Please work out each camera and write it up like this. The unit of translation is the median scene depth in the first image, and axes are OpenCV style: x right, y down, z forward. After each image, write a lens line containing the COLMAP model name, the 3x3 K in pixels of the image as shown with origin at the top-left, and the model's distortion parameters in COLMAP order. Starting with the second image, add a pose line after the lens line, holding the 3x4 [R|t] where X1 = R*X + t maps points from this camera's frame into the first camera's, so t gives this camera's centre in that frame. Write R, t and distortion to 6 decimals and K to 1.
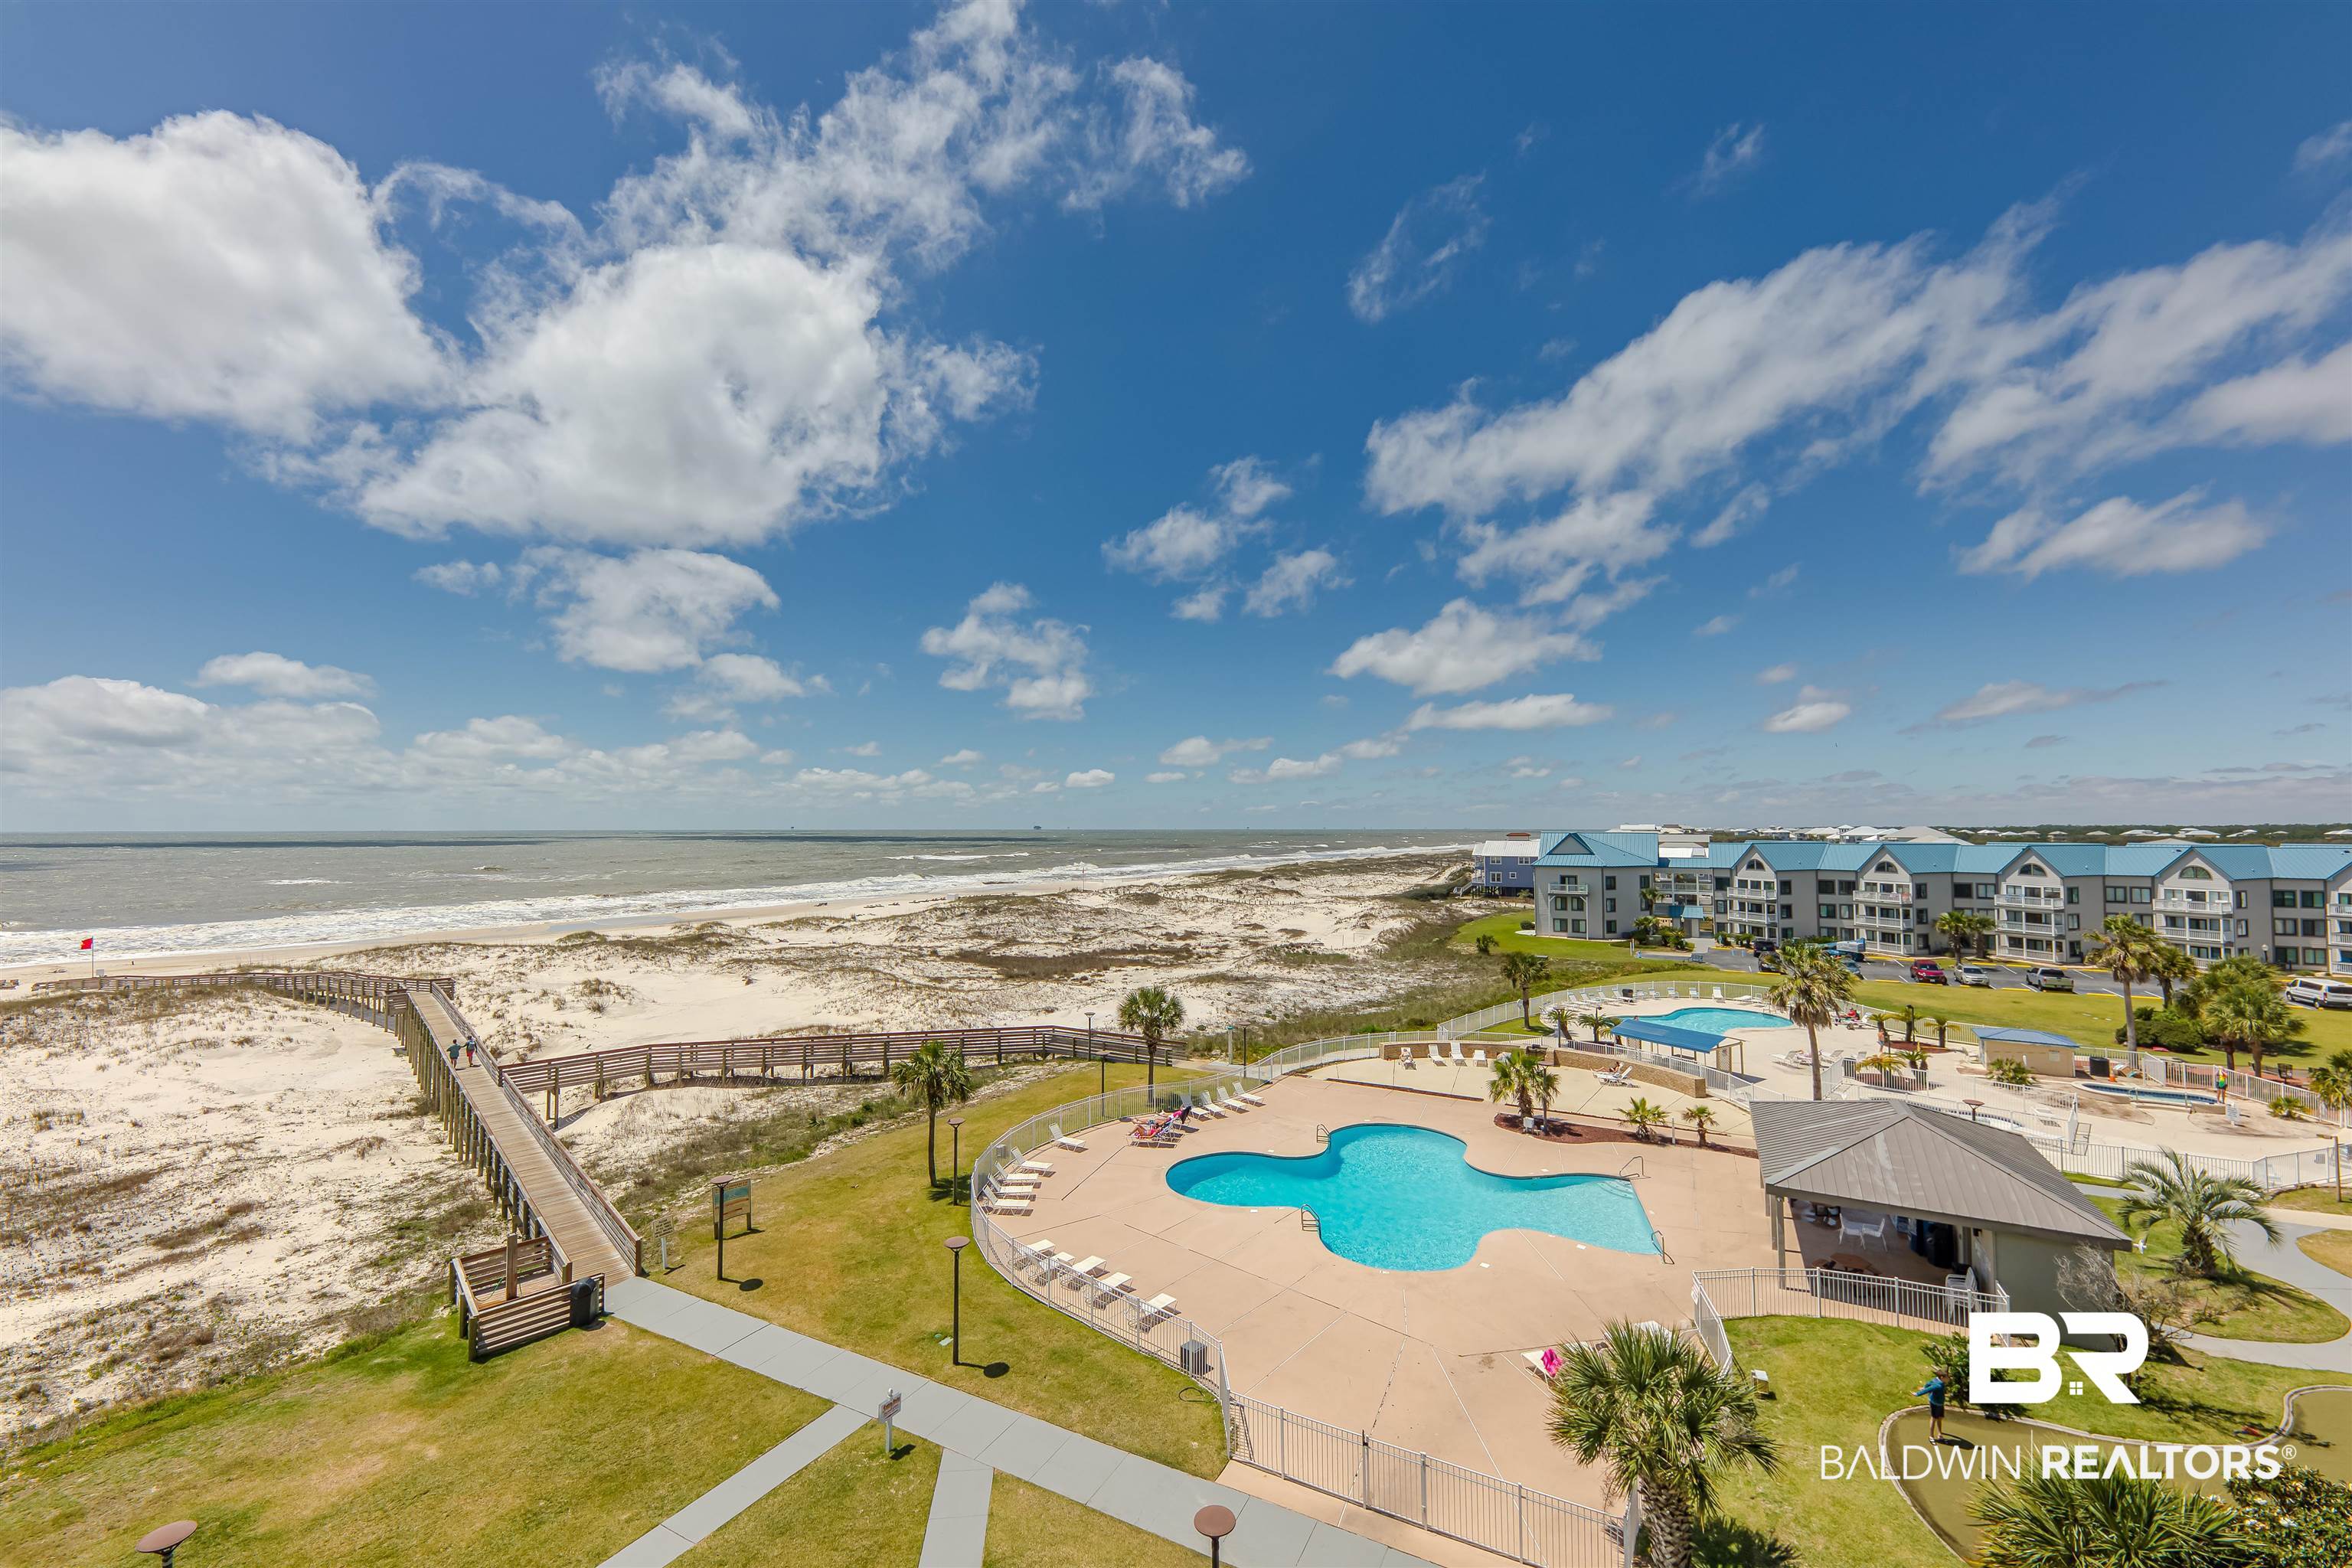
lens RADIAL K [[937.9, 0, 1186.8], [0, 937.9, 772.9], [0, 0, 1]] dist [0.016731, -0.006689]
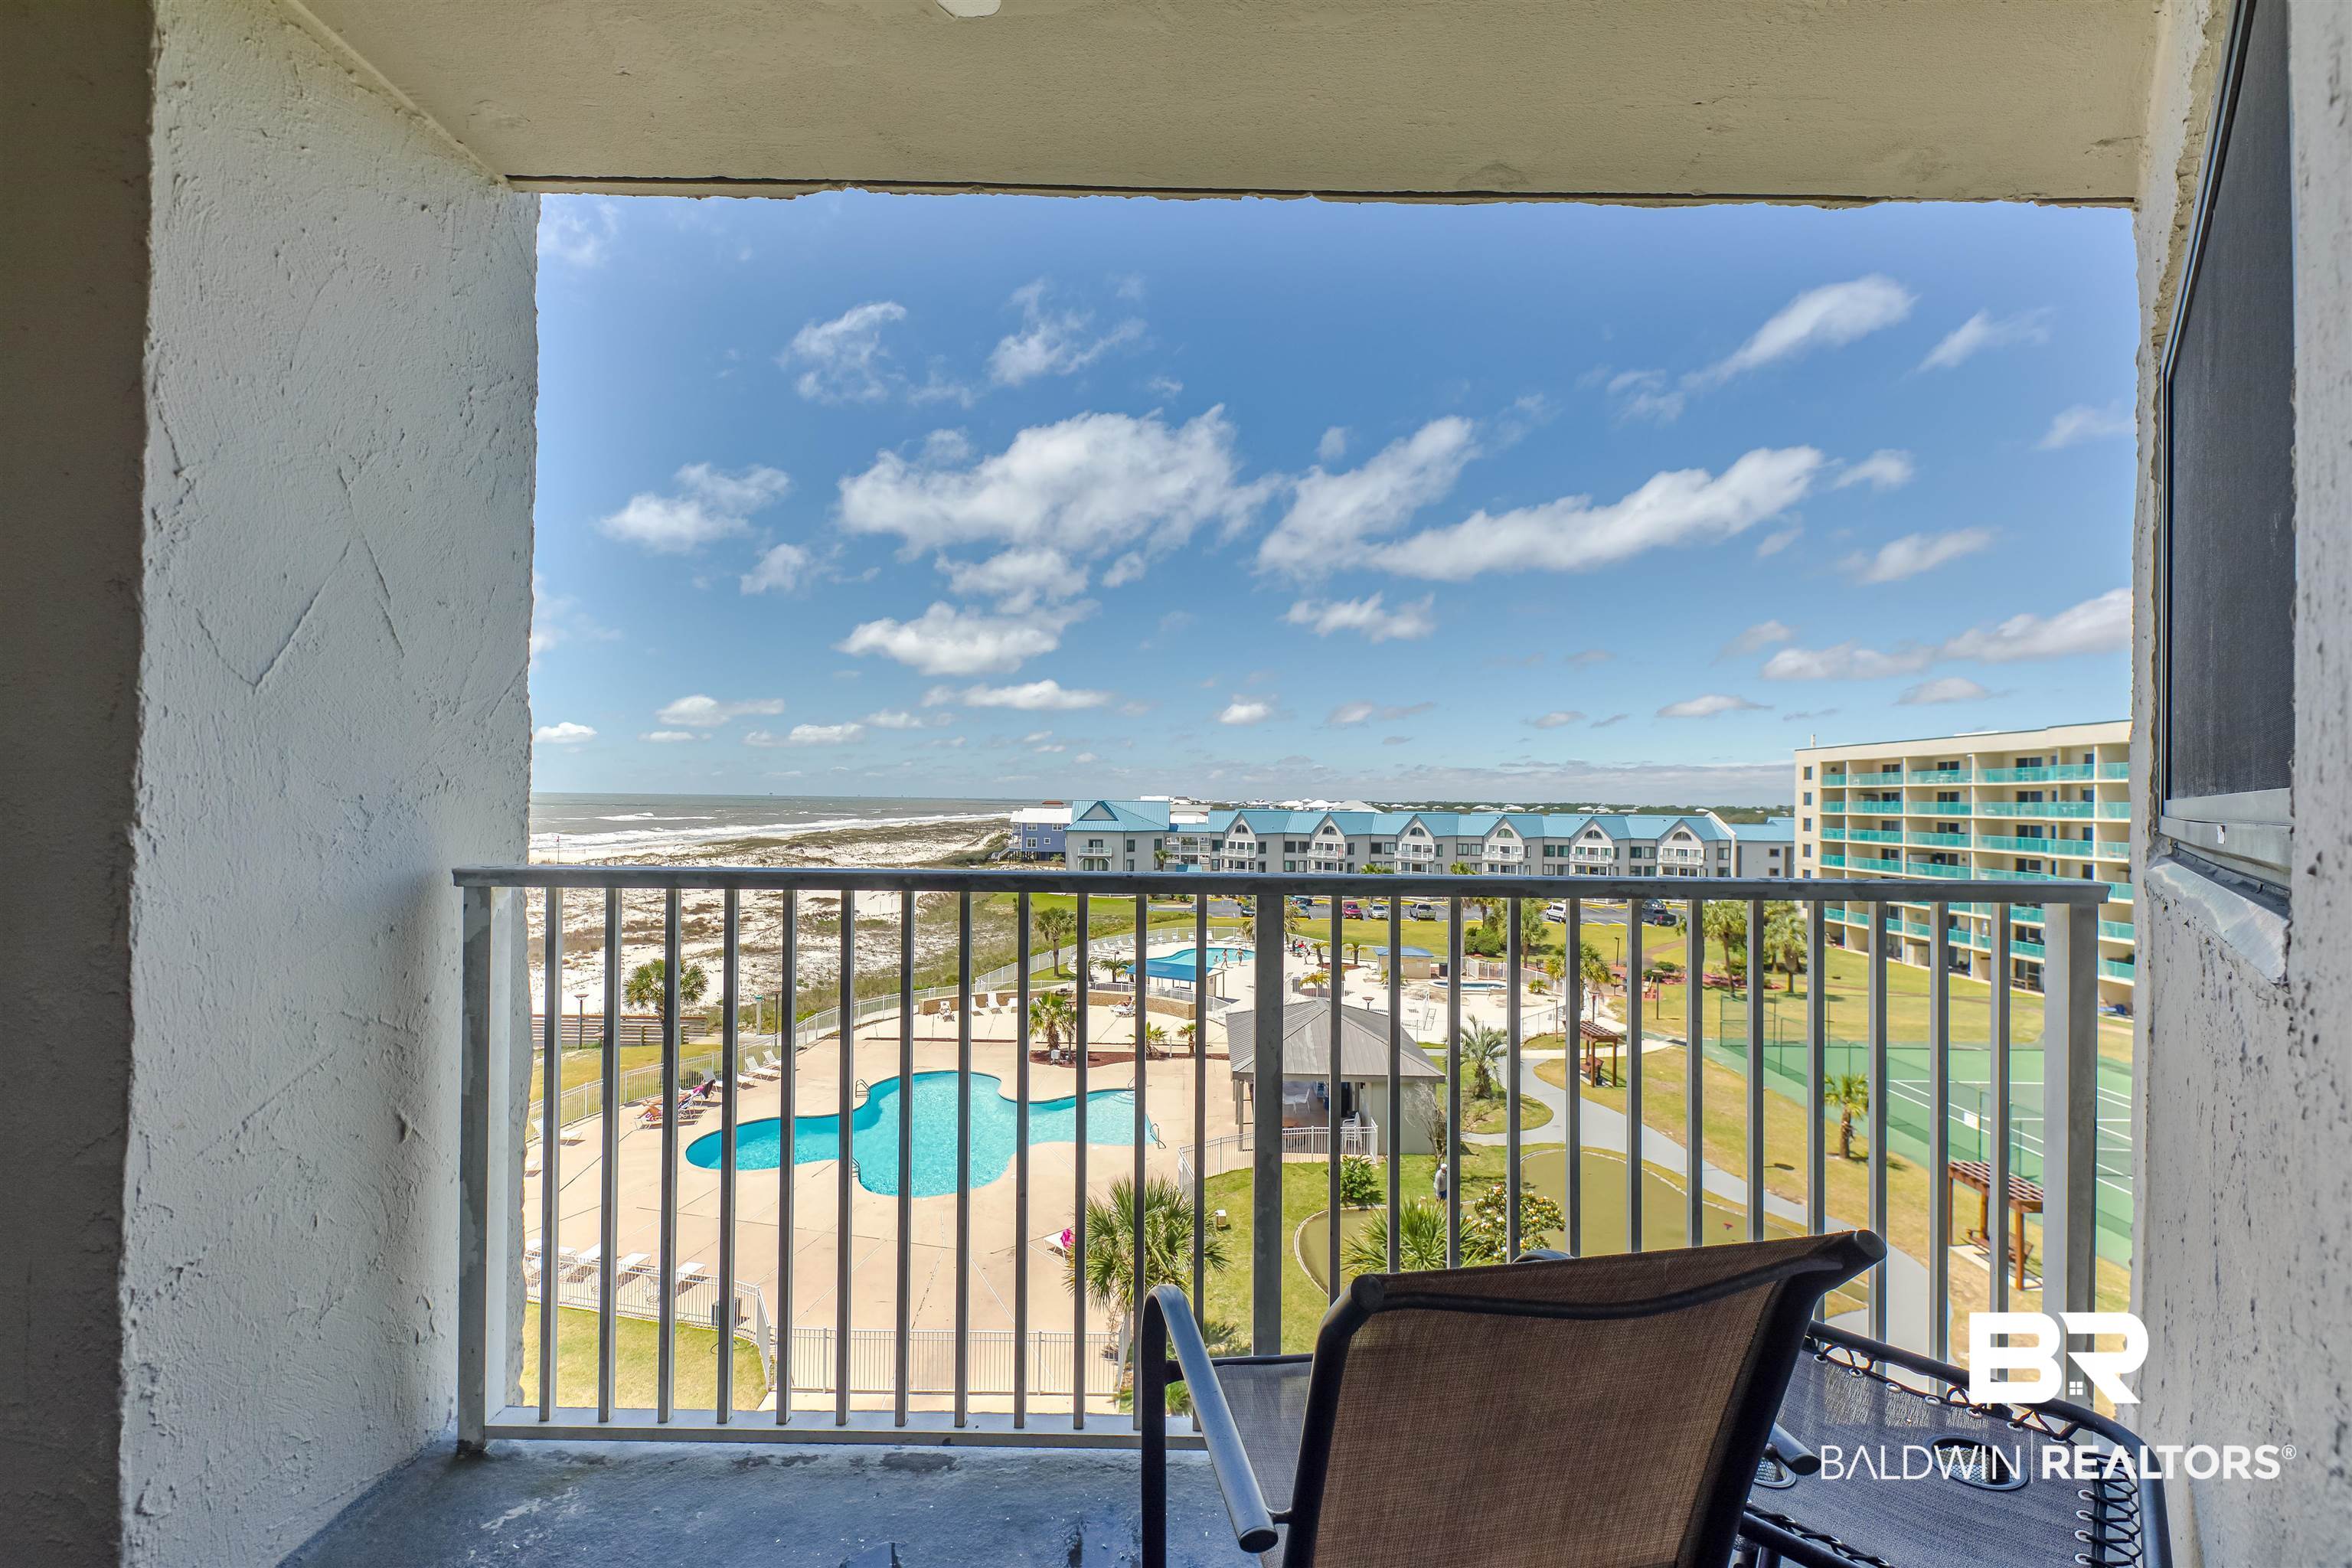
lens RADIAL K [[937.9, 0, 1175.1], [0, 937.9, 777.3], [0, 0, 1]] dist [0.016731, -0.006689]
pose [[0.892431, 0.025124, 0.450484, -0.055095], [-0.042489, 0.998691, 0.028474, 0.012151], [-0.449179, -0.044551, 0.892330, -0.119194]]
